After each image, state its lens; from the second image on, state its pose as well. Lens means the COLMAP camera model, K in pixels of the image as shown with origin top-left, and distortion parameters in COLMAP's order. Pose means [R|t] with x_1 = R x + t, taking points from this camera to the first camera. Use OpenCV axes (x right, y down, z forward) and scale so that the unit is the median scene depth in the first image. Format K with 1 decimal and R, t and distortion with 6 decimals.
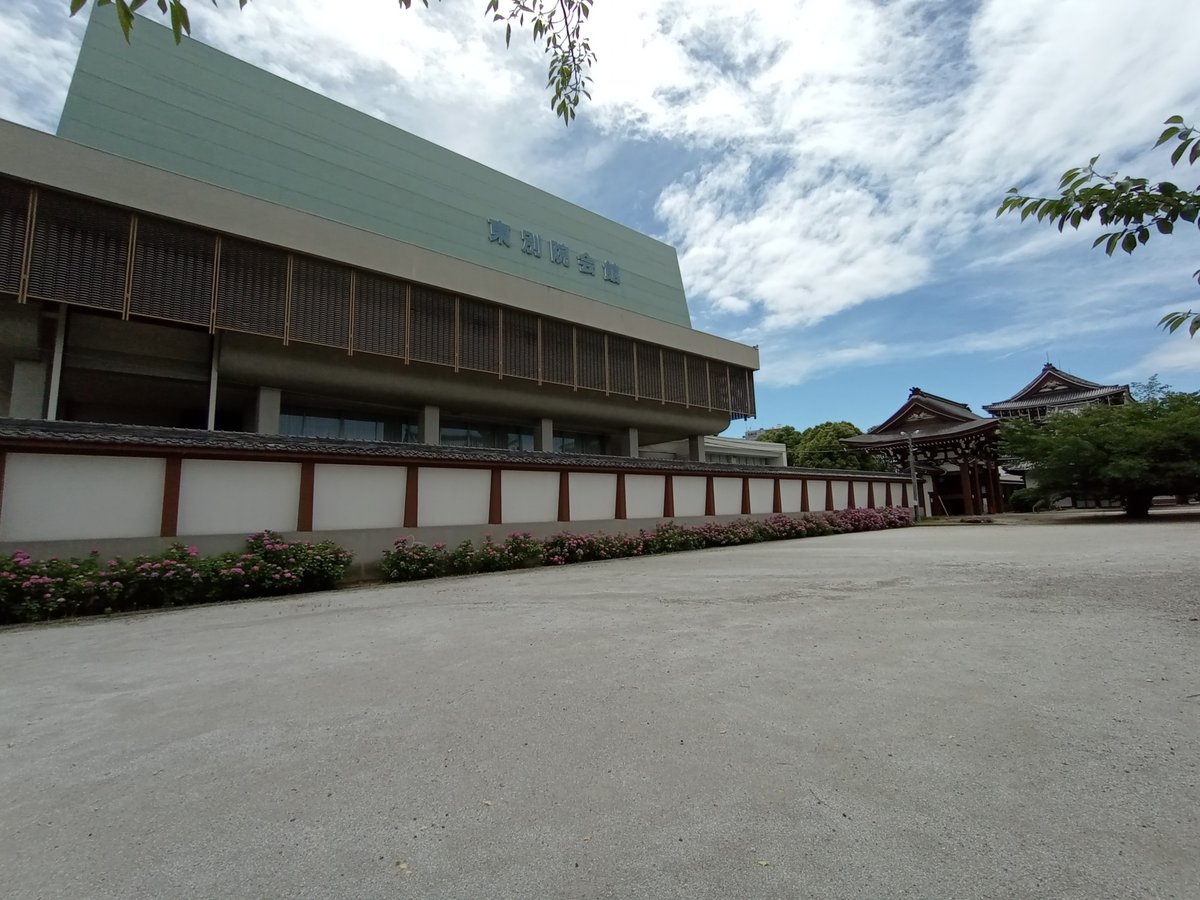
lens RADIAL K [[516.7, 0, 599.1], [0, 516.7, 450.1], [0, 0, 1]] dist [-0.000026, -0.000014]
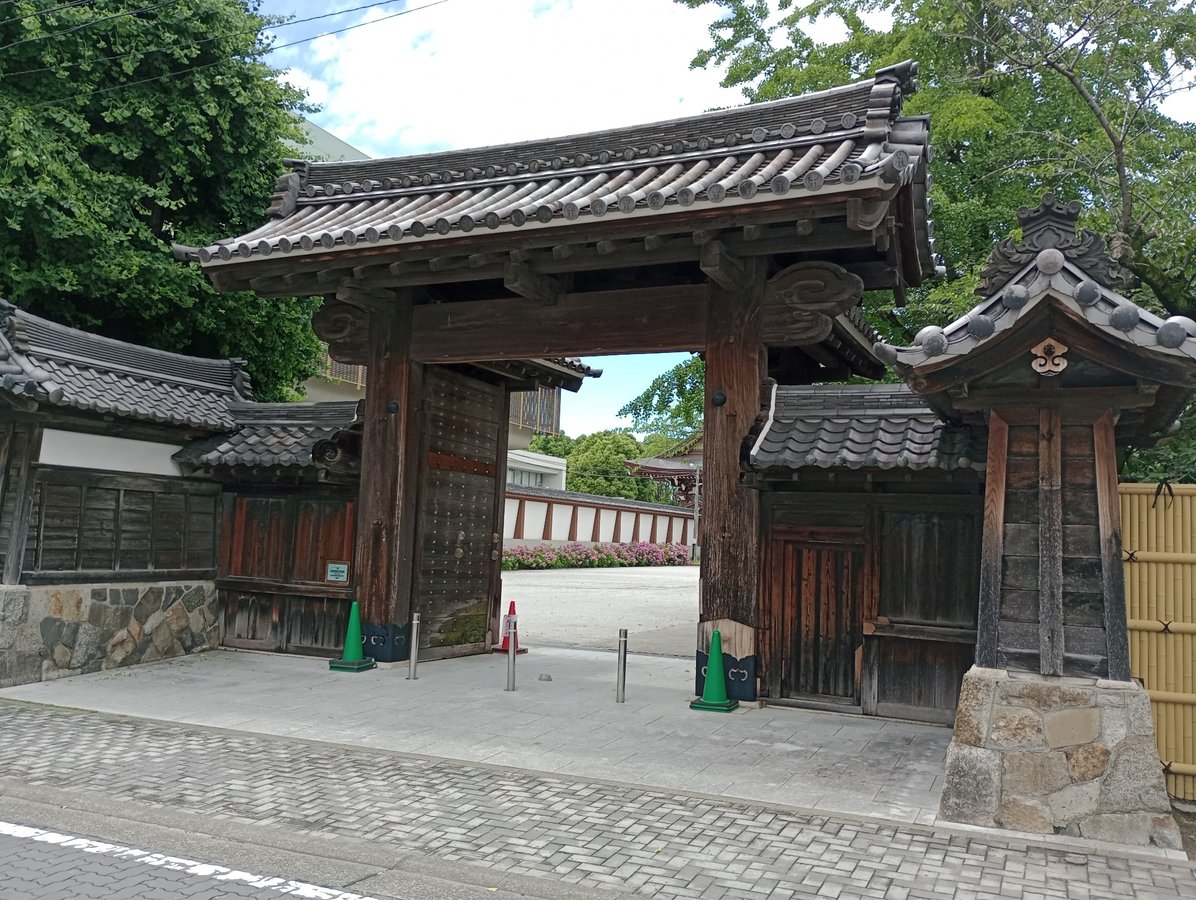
lens RADIAL K [[1005.7, 0, 599.4], [0, 1005.7, 451.5], [0, 0, 1]] dist [0.053447, -0.062634]
pose [[0.891792, 0.102932, 0.440582, -0.342172], [-0.117049, 0.993114, 0.004904, -0.044502], [-0.437044, -0.055943, 0.897699, -0.522619]]
